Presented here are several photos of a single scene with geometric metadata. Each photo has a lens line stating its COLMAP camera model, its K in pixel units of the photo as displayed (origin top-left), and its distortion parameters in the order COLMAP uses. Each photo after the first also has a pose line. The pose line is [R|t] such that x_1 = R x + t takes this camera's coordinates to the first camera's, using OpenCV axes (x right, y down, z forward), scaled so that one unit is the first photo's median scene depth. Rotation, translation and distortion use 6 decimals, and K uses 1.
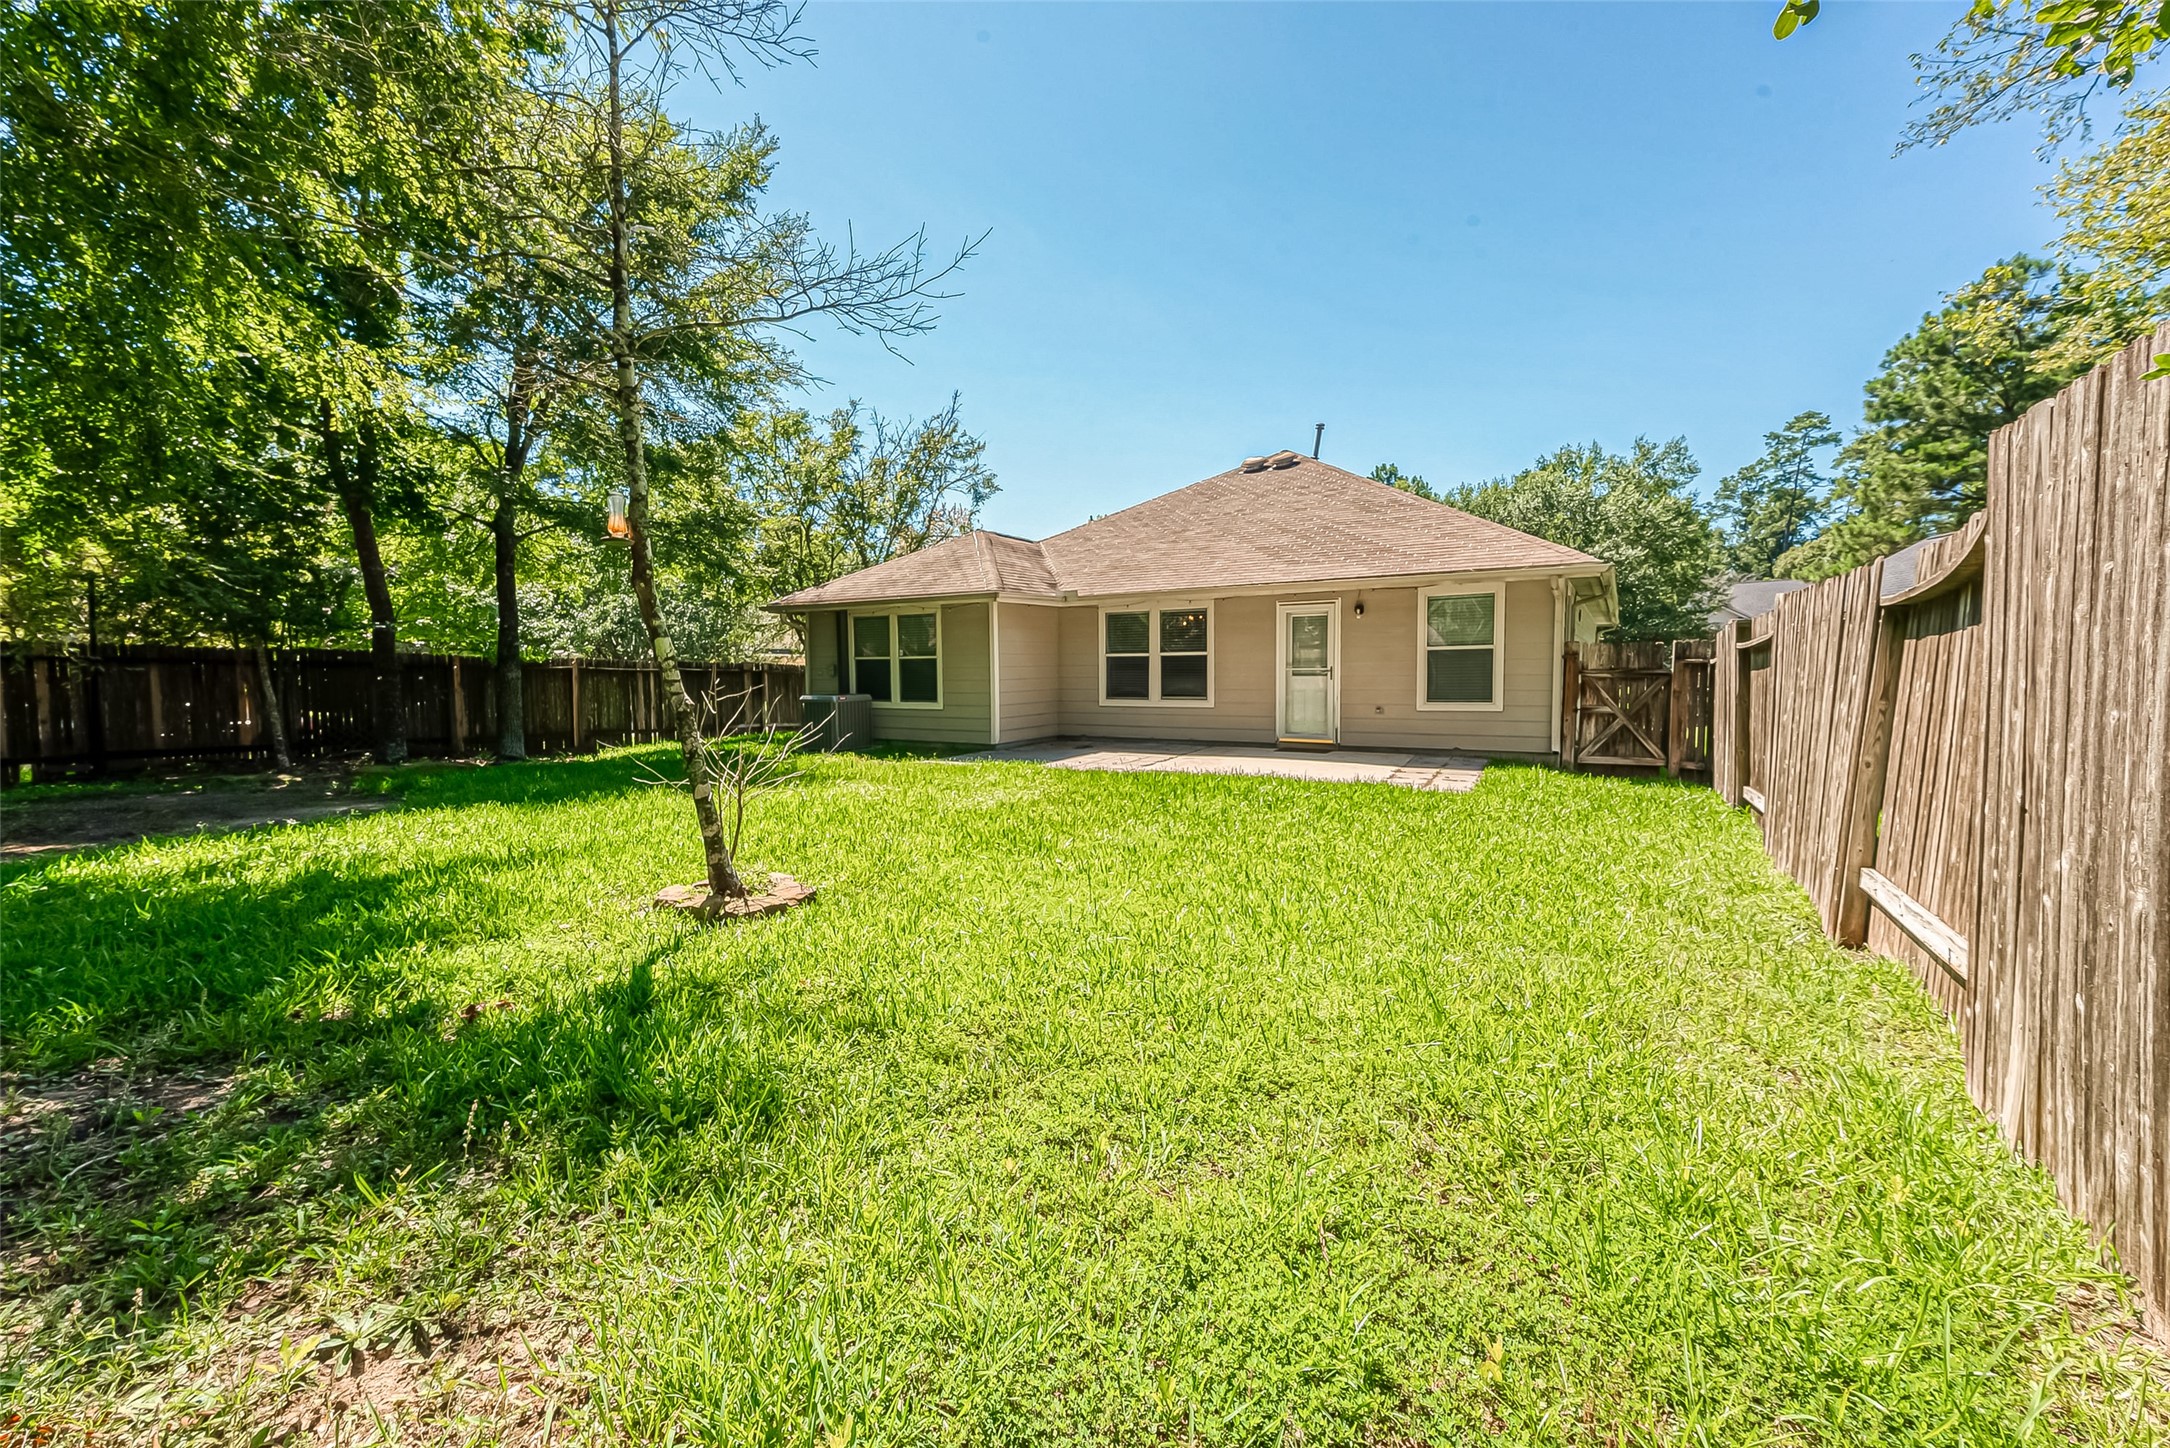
lens RADIAL K [[876.1, 0, 1113.1], [0, 876.1, 722.6], [0, 0, 1]] dist [0.000049, 0.000211]
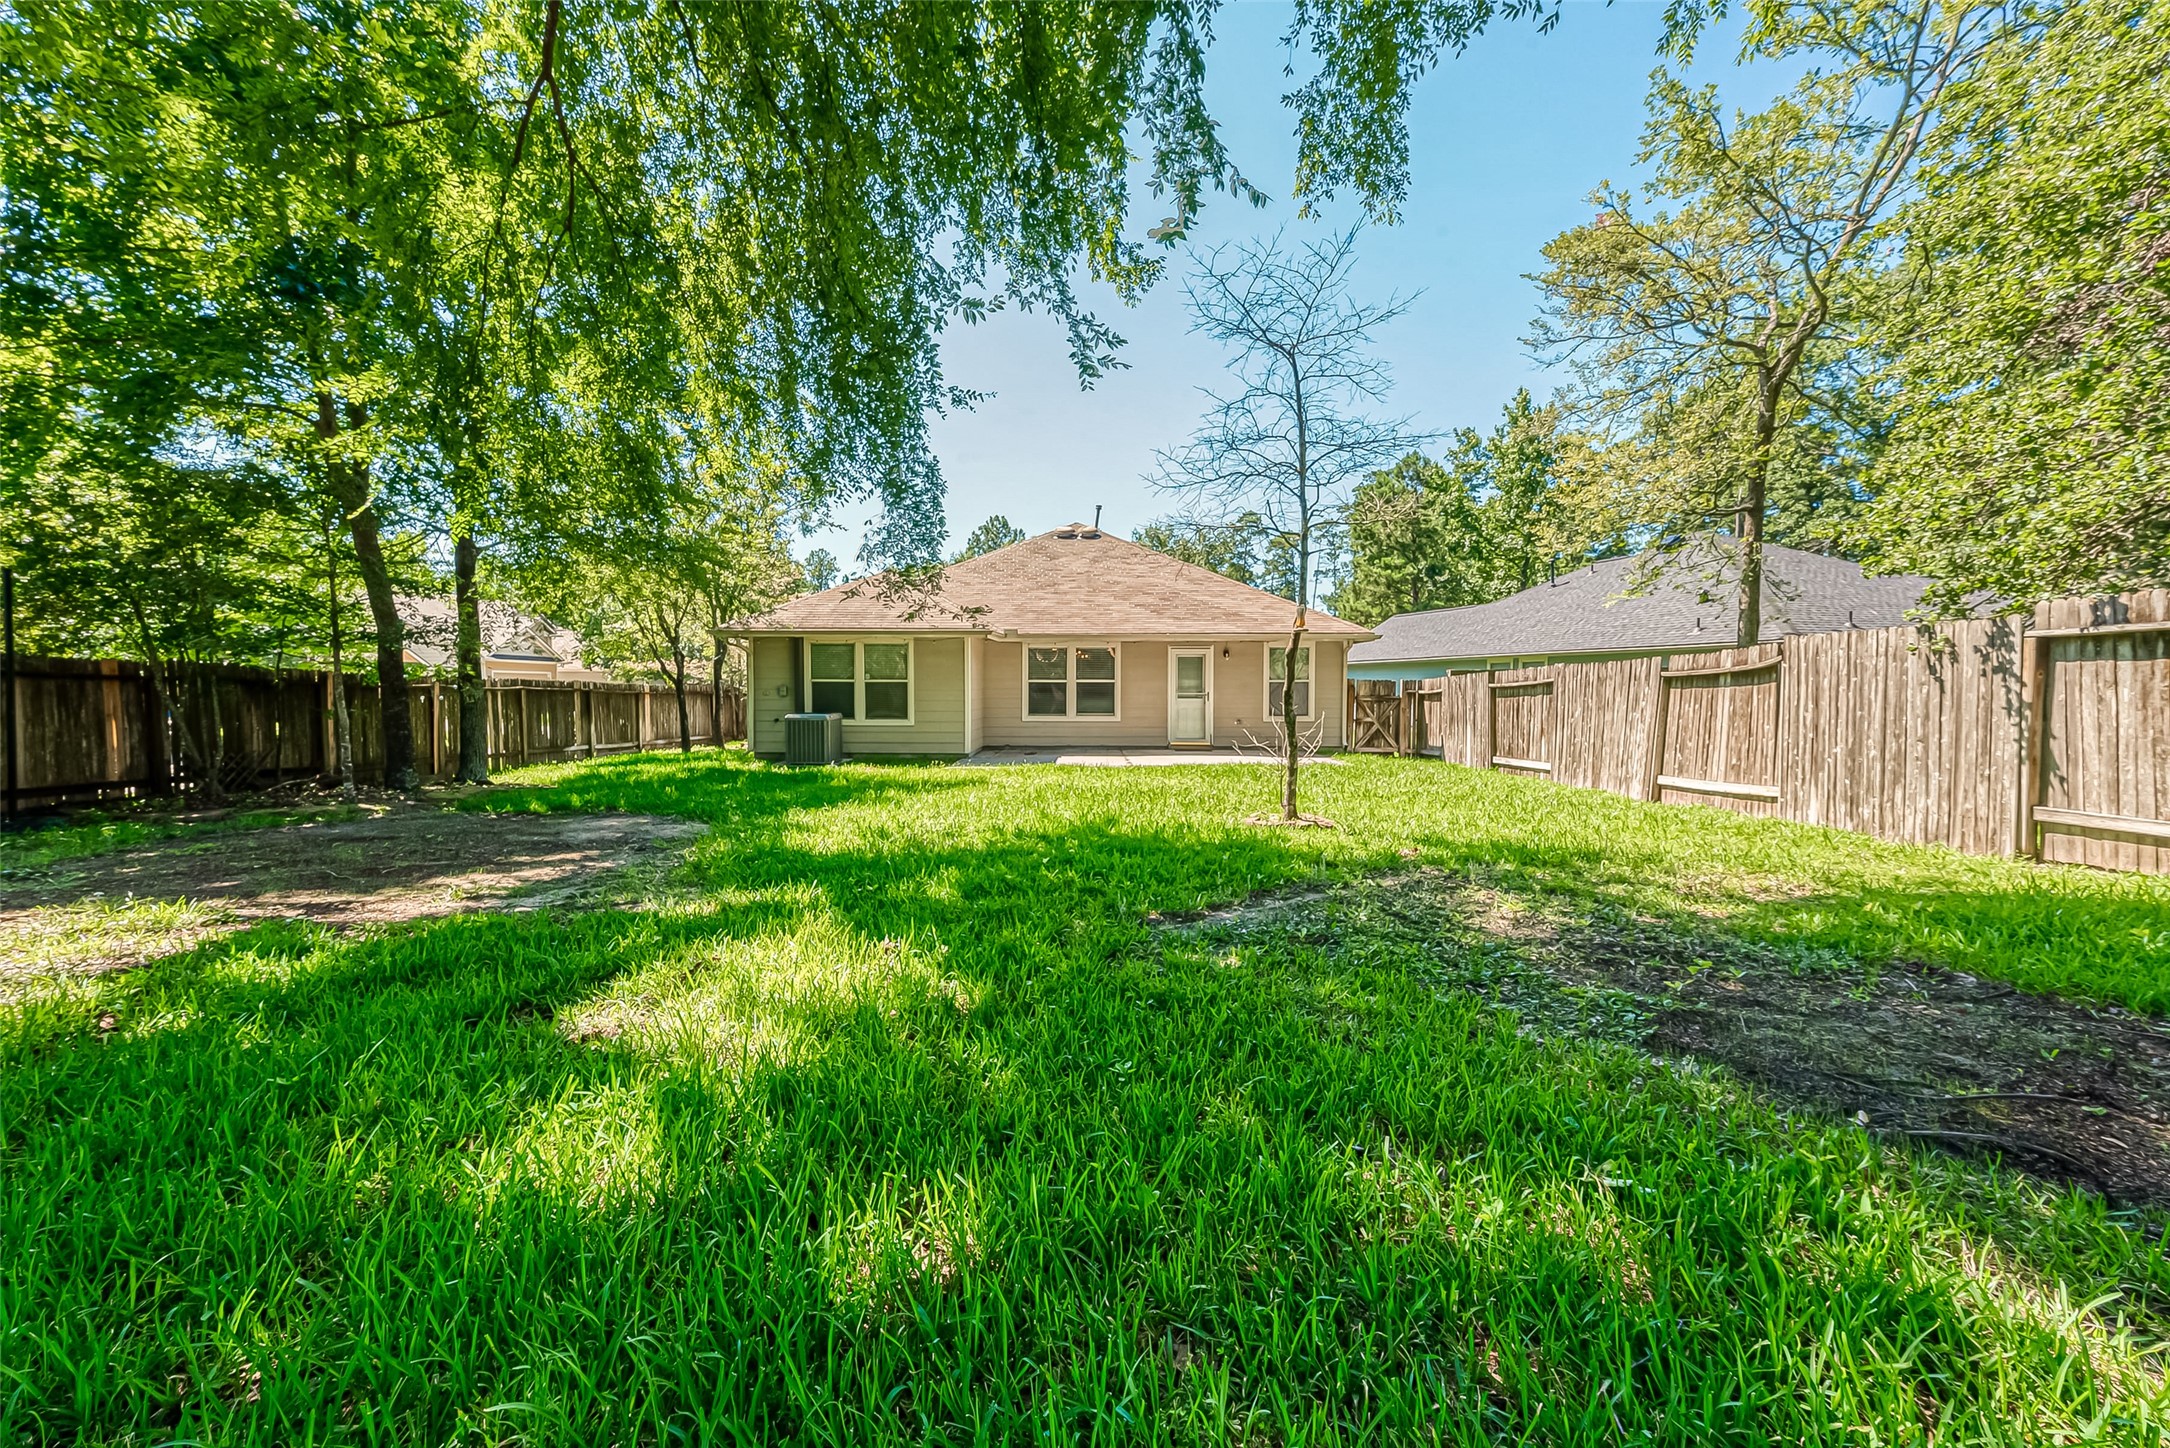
lens RADIAL K [[854.6, 0, 1086.1], [0, 854.6, 720.5], [0, 0, 1]] dist [0.000832, 0.000200]
pose [[0.851051, -0.008930, 0.525006, -0.612949], [0.021392, 0.999615, -0.017674, 0.003570], [-0.524646, 0.026272, 0.850915, -0.090753]]
